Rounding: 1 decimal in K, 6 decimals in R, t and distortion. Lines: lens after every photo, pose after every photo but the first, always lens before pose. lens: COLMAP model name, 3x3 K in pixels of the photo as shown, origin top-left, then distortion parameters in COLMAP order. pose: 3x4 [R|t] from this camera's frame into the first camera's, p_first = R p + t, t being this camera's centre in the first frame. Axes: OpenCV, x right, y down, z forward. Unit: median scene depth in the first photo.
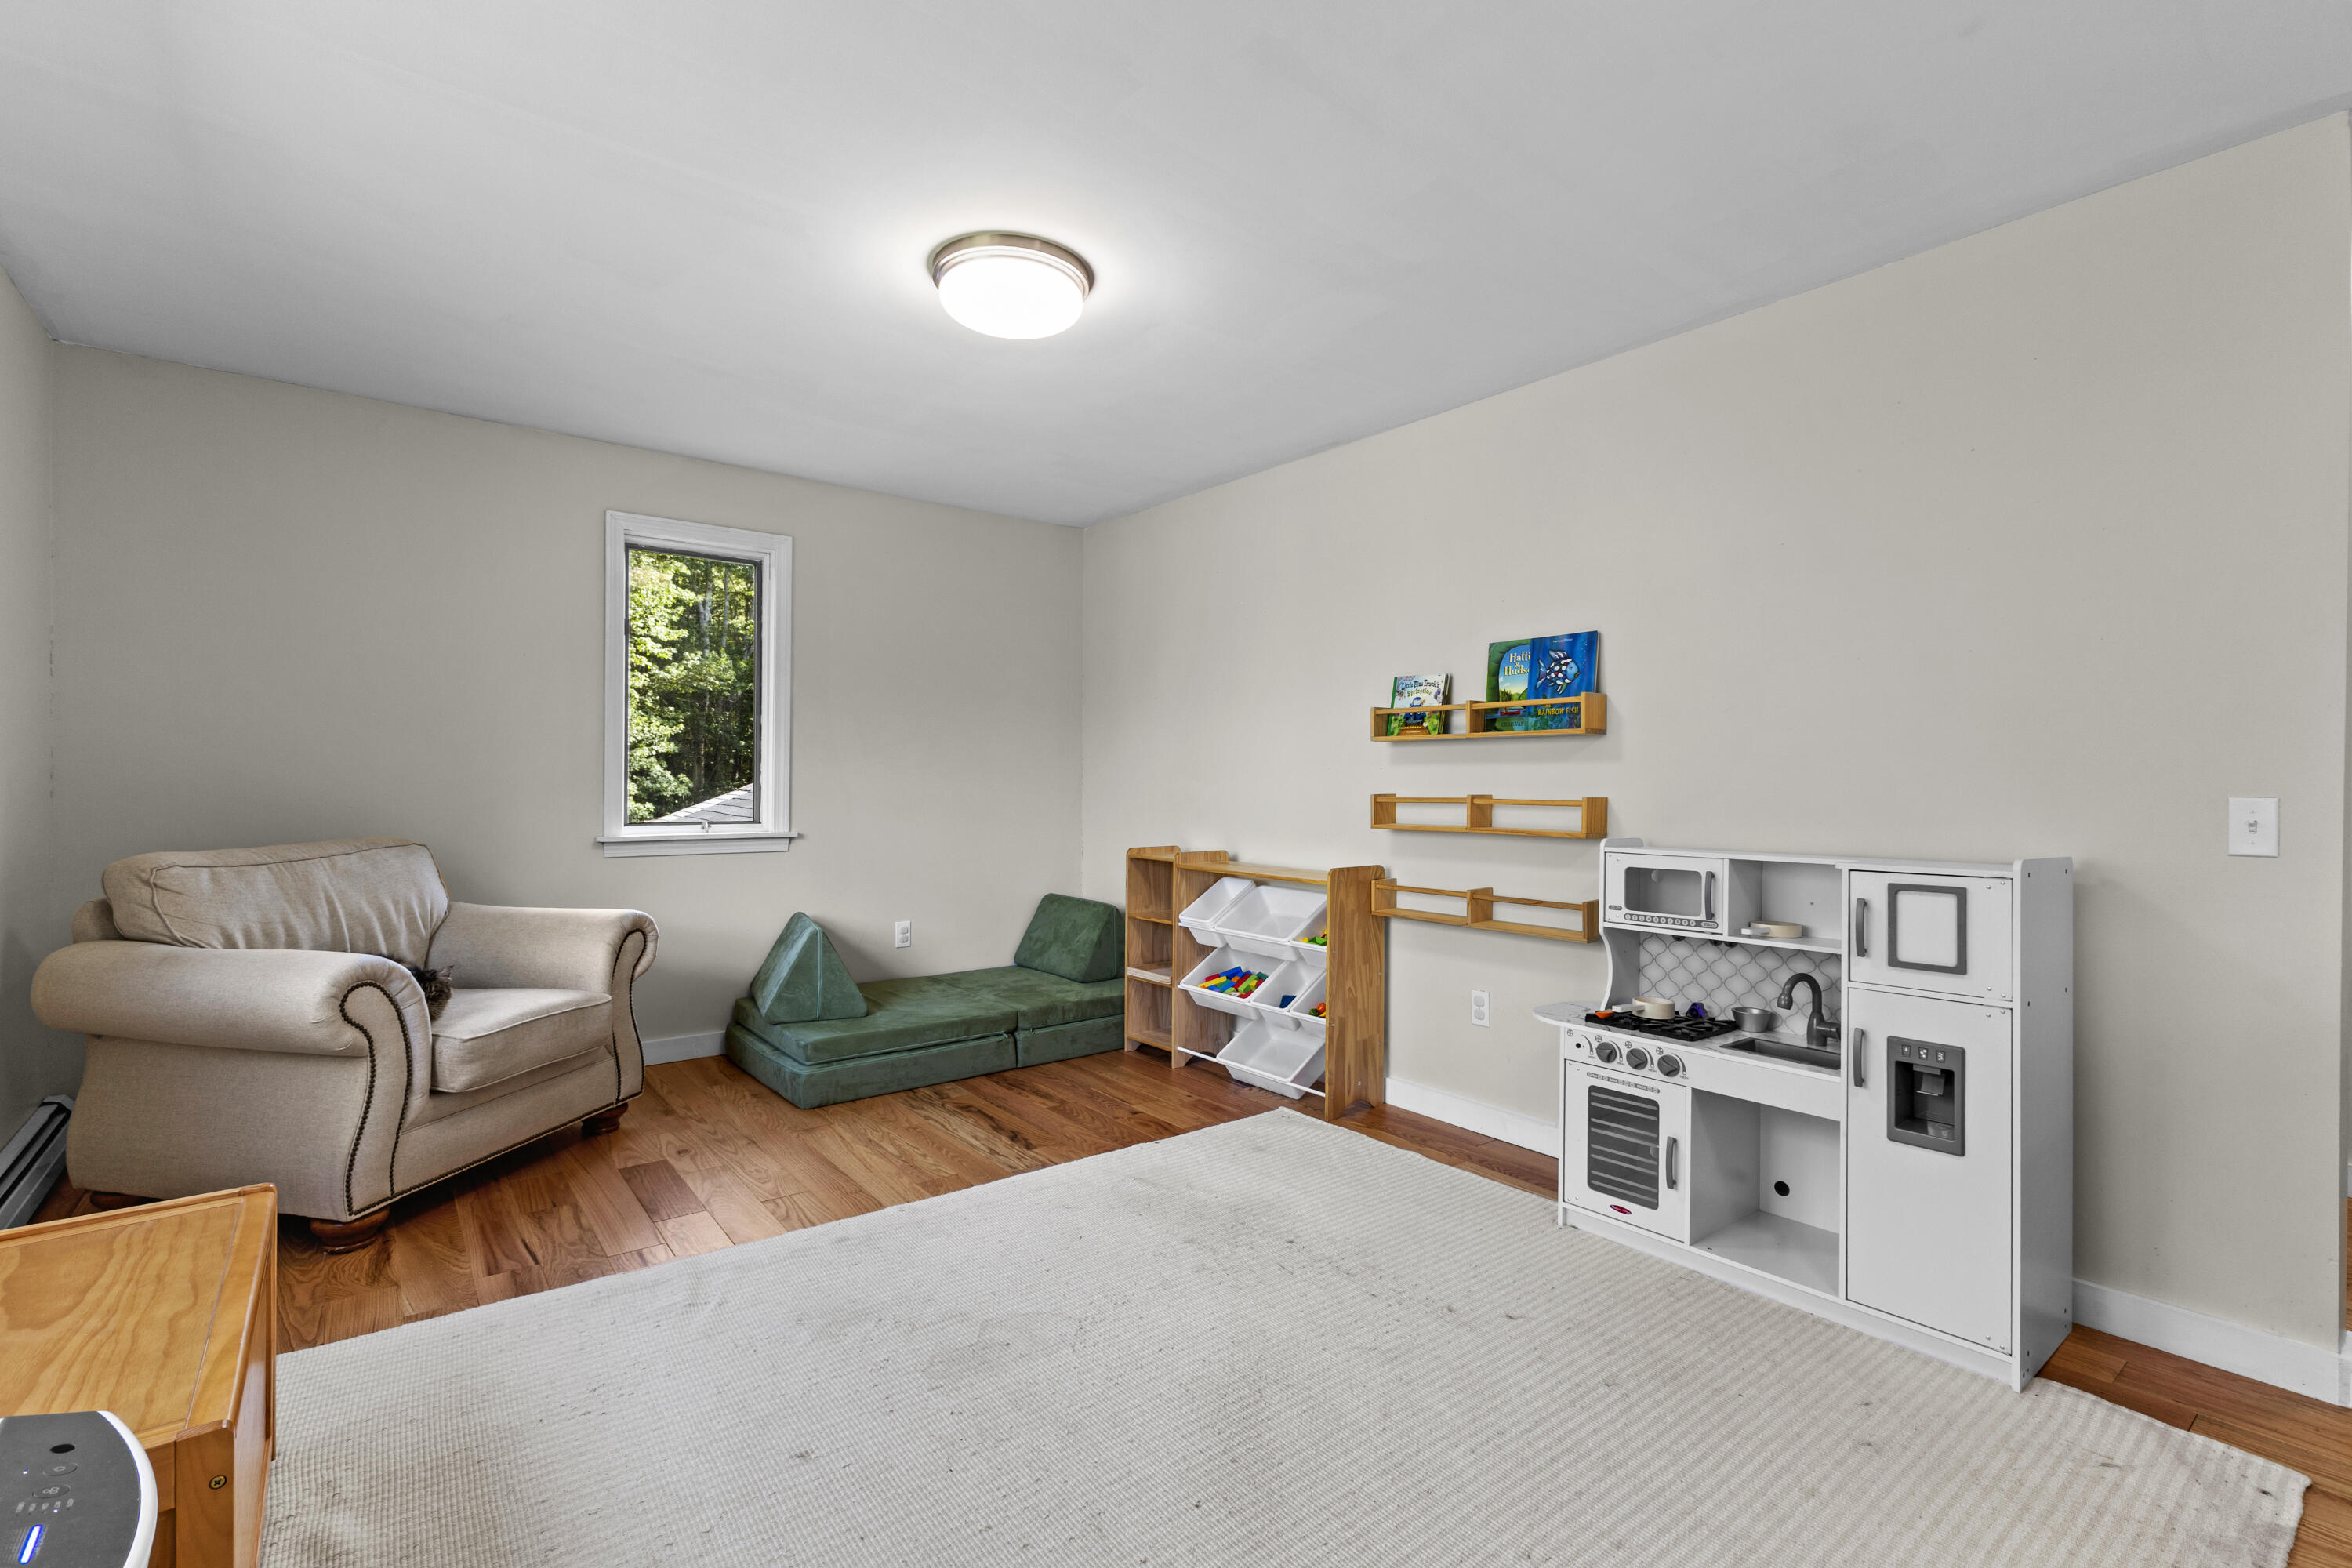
lens RADIAL K [[1025.5, 0, 1192.6], [0, 1025.5, 787.1], [0, 0, 1]] dist [0.000375, -0.000353]
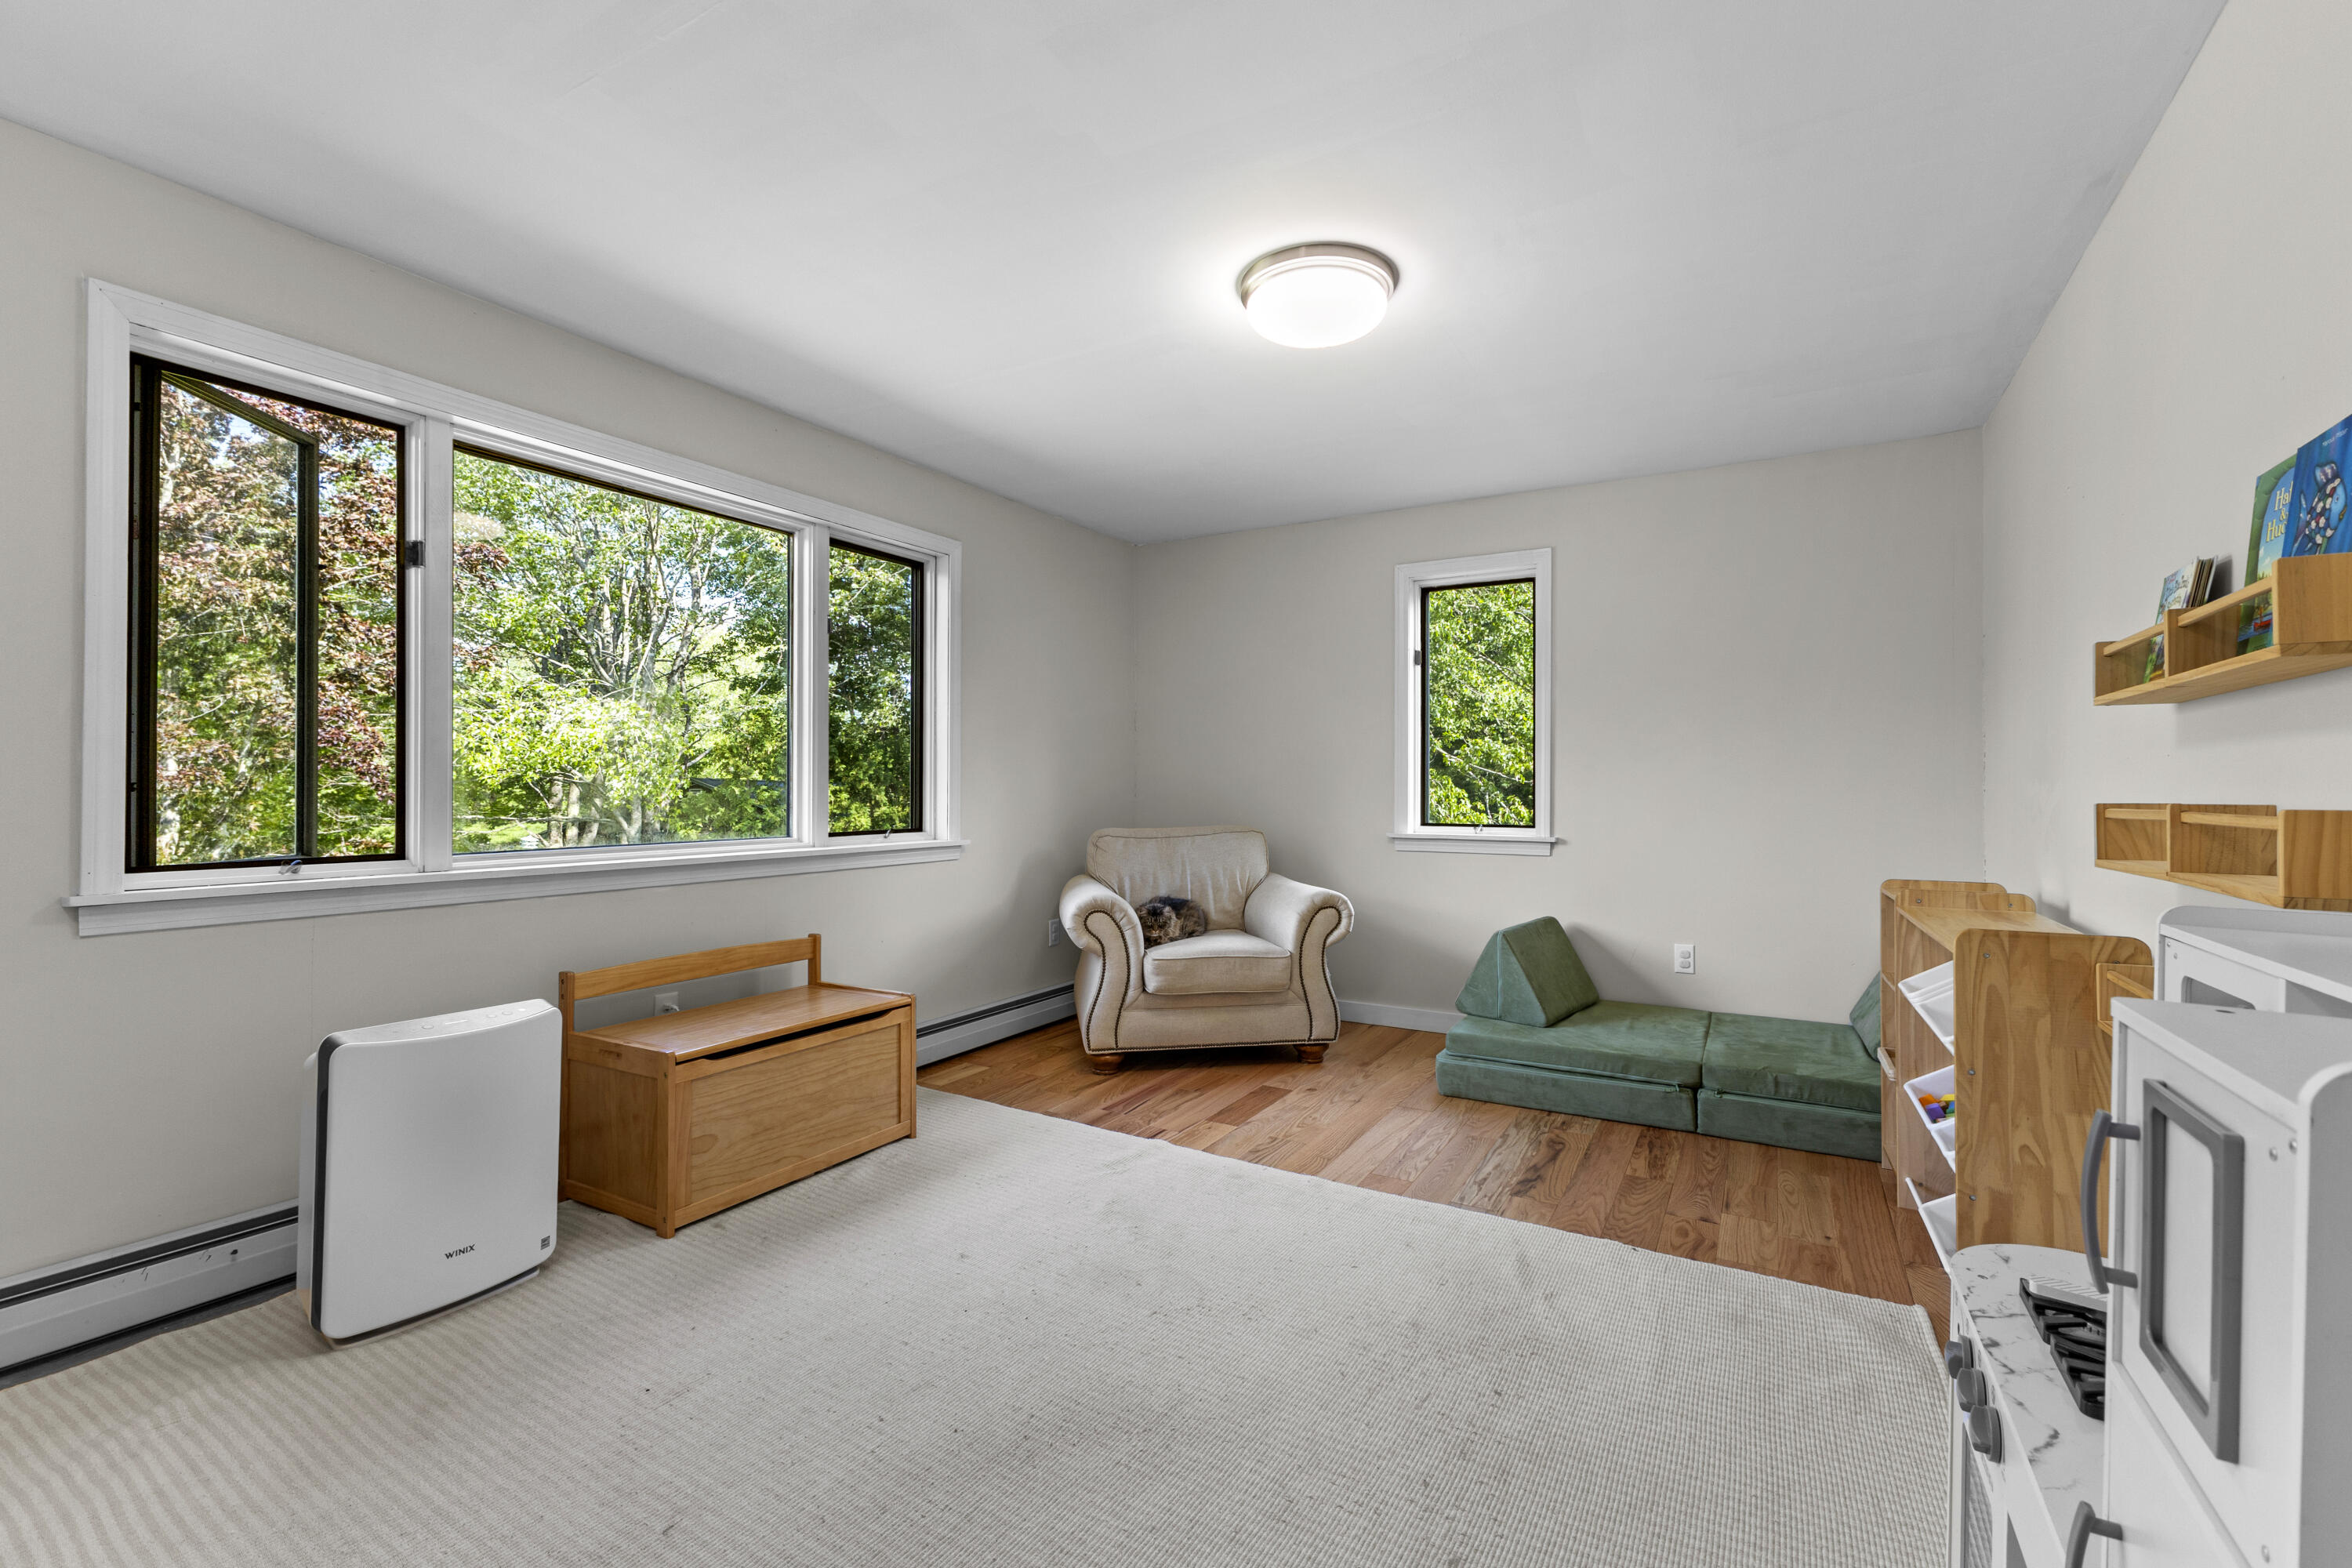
lens RADIAL K [[1025.5, 0, 1201.6], [0, 1025.5, 780.9], [0, 0, 1]] dist [0.000375, -0.000353]
pose [[0.371608, -0.010768, -0.928327, 0.550955], [-0.005214, 0.999893, -0.013686, 0.005425], [0.928375, 0.009926, 0.371512, 0.394763]]
